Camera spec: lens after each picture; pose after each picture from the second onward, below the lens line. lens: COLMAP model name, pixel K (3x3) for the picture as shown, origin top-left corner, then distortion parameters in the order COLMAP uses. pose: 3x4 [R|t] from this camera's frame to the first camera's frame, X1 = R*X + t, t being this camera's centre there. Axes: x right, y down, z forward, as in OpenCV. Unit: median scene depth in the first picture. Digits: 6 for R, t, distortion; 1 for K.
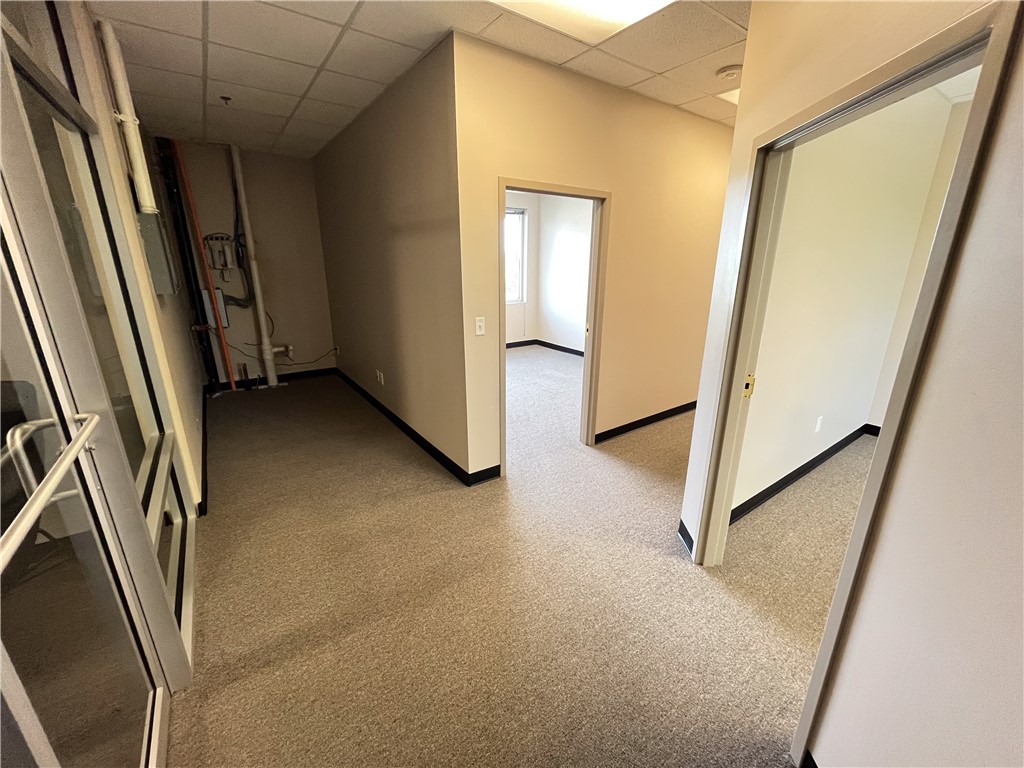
lens RADIAL K [[412.9, 0, 507.6], [0, 412.9, 384.4], [0, 0, 1]] dist [0.002491, -0.001000]
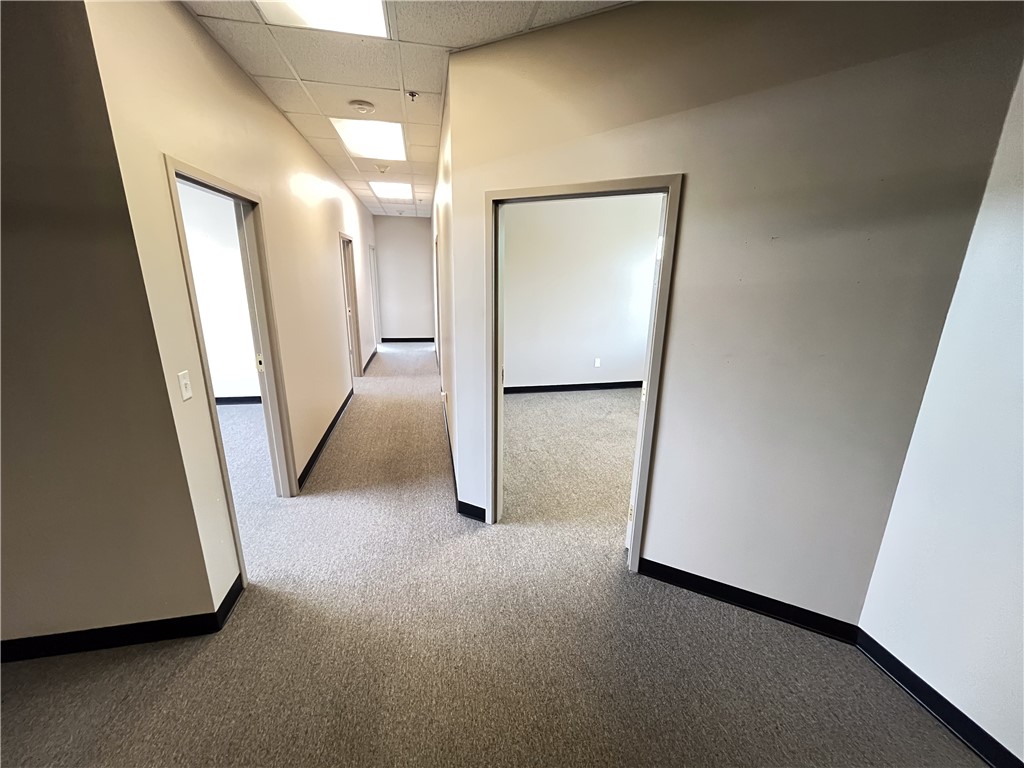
lens RADIAL K [[412.9, 0, 513.8], [0, 412.9, 384.3], [0, 0, 1]] dist [0.002491, -0.001000]
pose [[0.396860, -0.237463, 0.886630, -0.414314], [0.247880, 0.957792, 0.145569, -0.105294], [-0.883775, 0.162007, 0.438972, 0.266676]]
